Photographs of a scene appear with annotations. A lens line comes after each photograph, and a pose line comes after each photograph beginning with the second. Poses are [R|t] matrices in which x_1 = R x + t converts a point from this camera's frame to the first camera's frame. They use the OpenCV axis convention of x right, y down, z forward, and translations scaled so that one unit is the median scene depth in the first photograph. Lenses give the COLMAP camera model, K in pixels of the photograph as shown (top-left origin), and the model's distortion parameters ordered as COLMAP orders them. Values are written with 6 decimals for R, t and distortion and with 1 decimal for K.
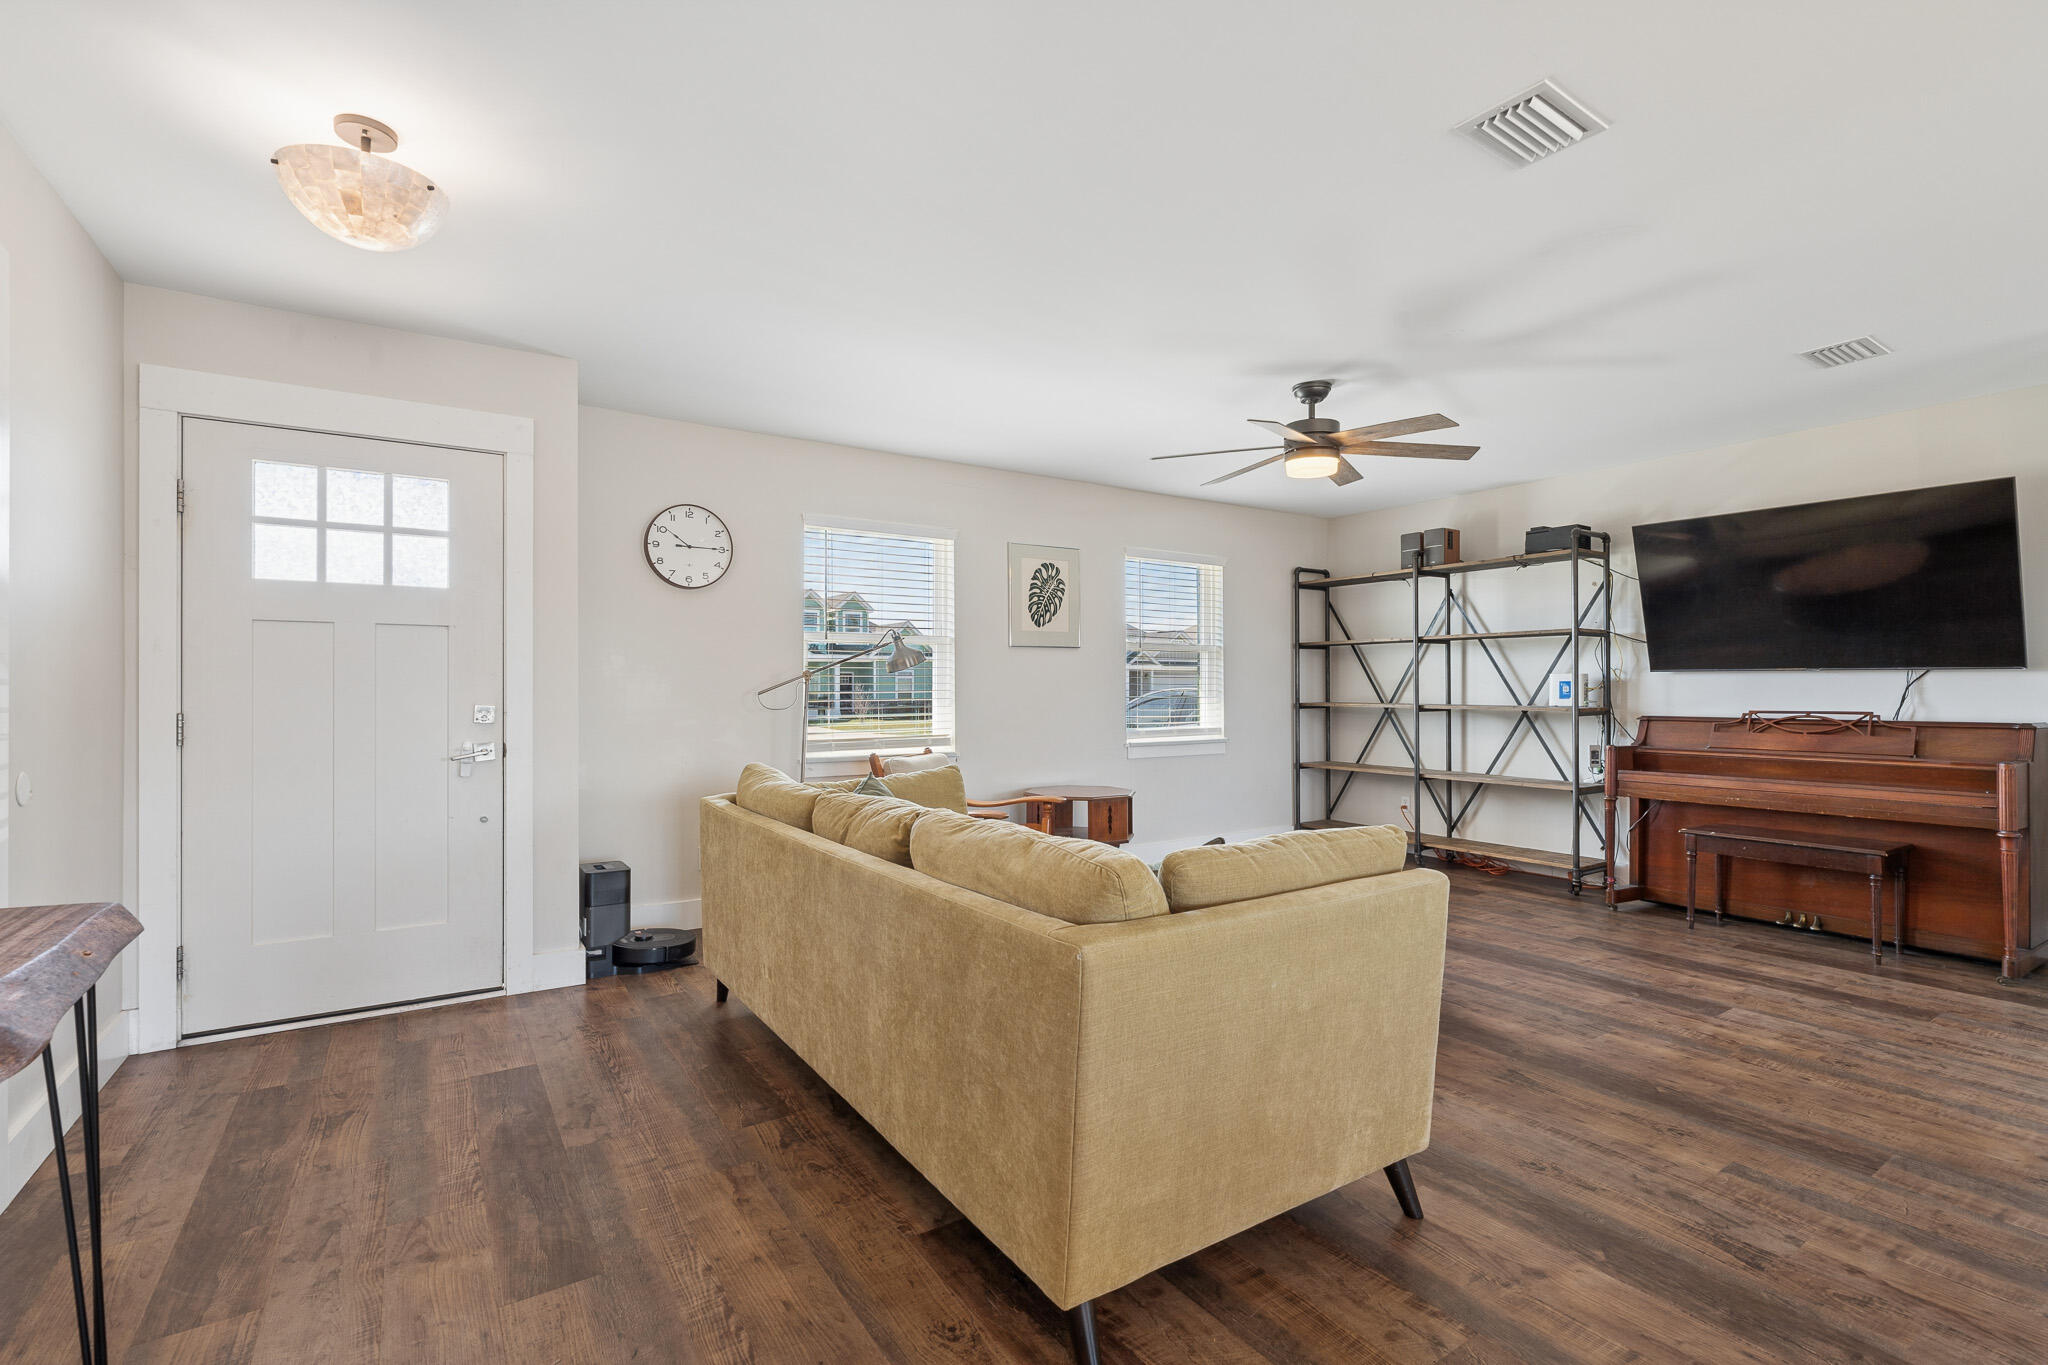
lens RADIAL K [[924.5, 0, 1027.6], [0, 924.5, 683.1], [0, 0, 1]] dist [-0.002126, -0.000234]
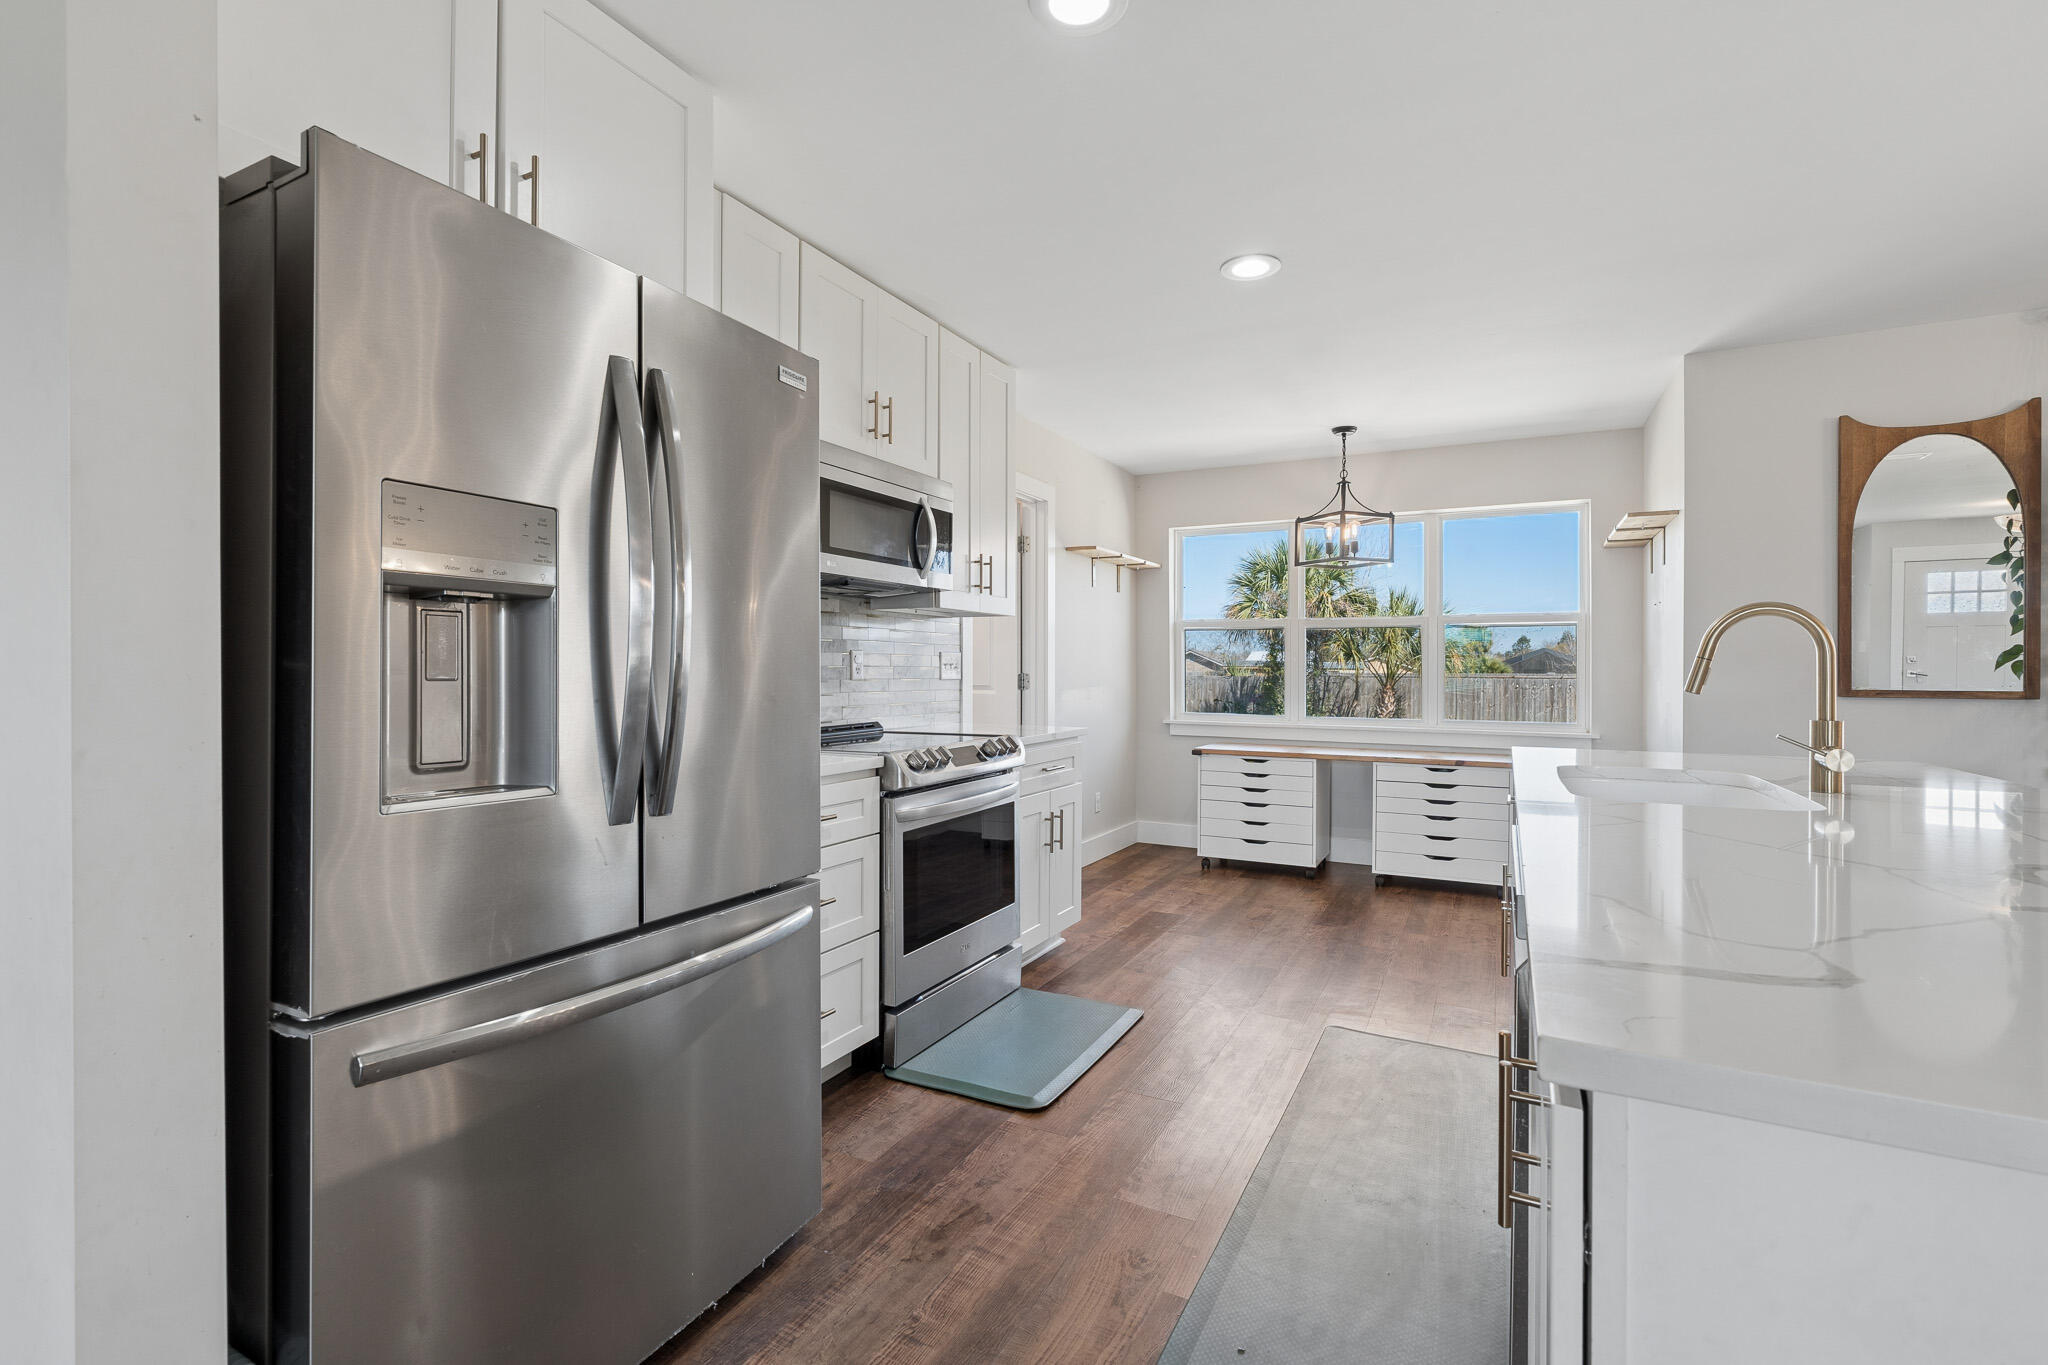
lens RADIAL K [[924.5, 0, 1021.4], [0, 924.5, 678.3], [0, 0, 1]] dist [-0.002126, -0.000234]
pose [[0.476682, 0.004549, -0.879064, 0.222421], [-0.005157, 0.999984, 0.002378, 0.060701], [0.879060, 0.003400, 0.476698, -1.691902]]
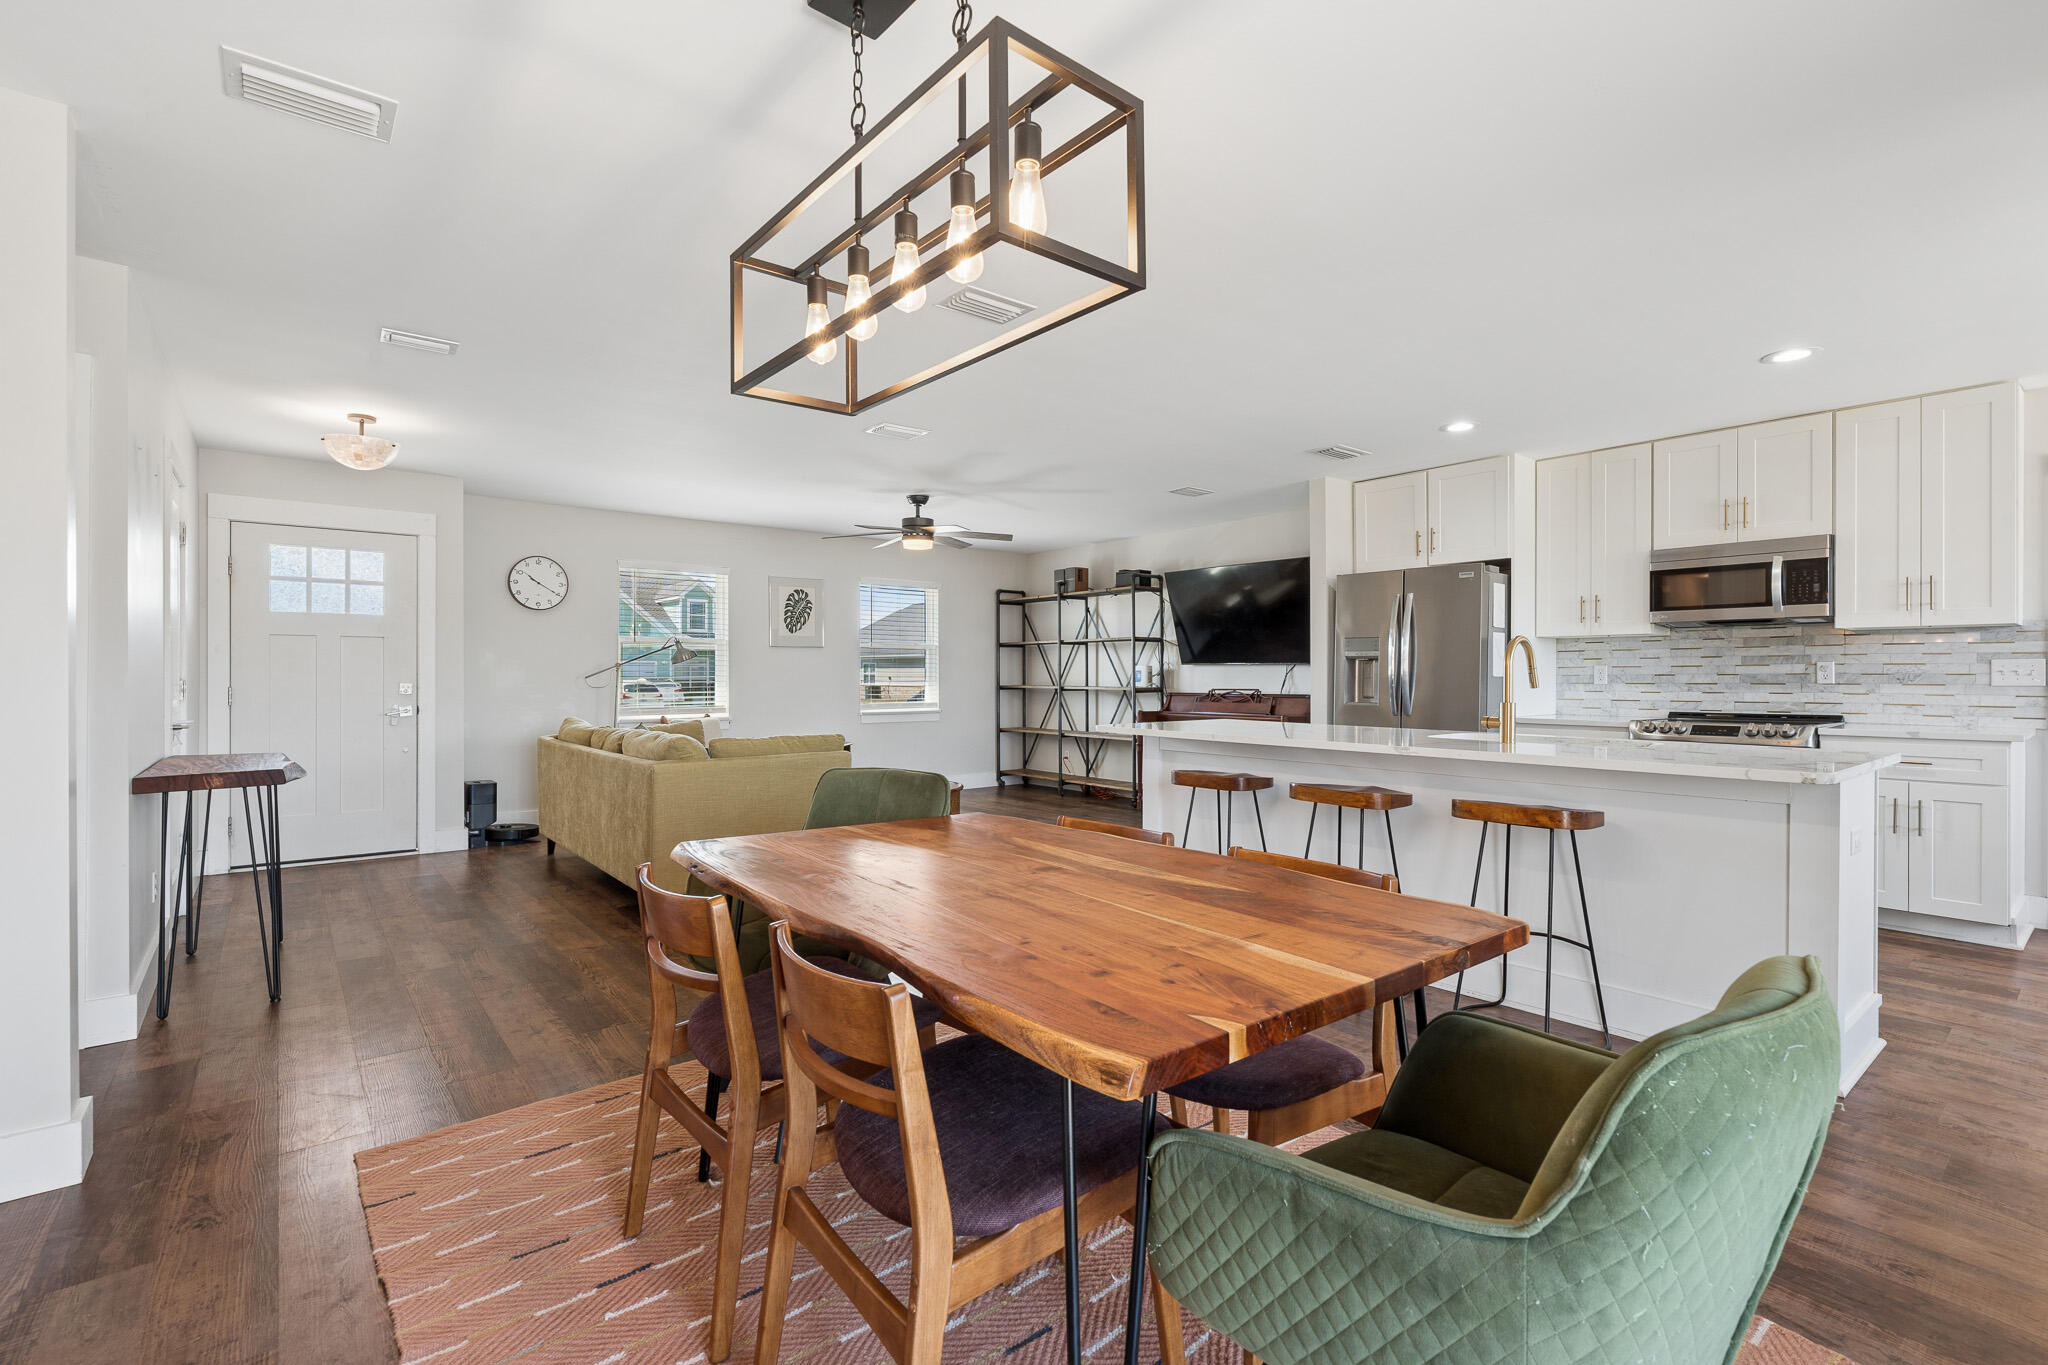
lens RADIAL K [[924.5, 0, 1023.6], [0, 924.5, 677.0], [0, 0, 1]] dist [-0.002126, -0.000234]
pose [[0.995682, 0.001624, 0.092811, 0.241404], [-0.002151, 0.999982, 0.005575, 0.000225], [-0.092800, -0.005751, 0.995668, -0.497905]]
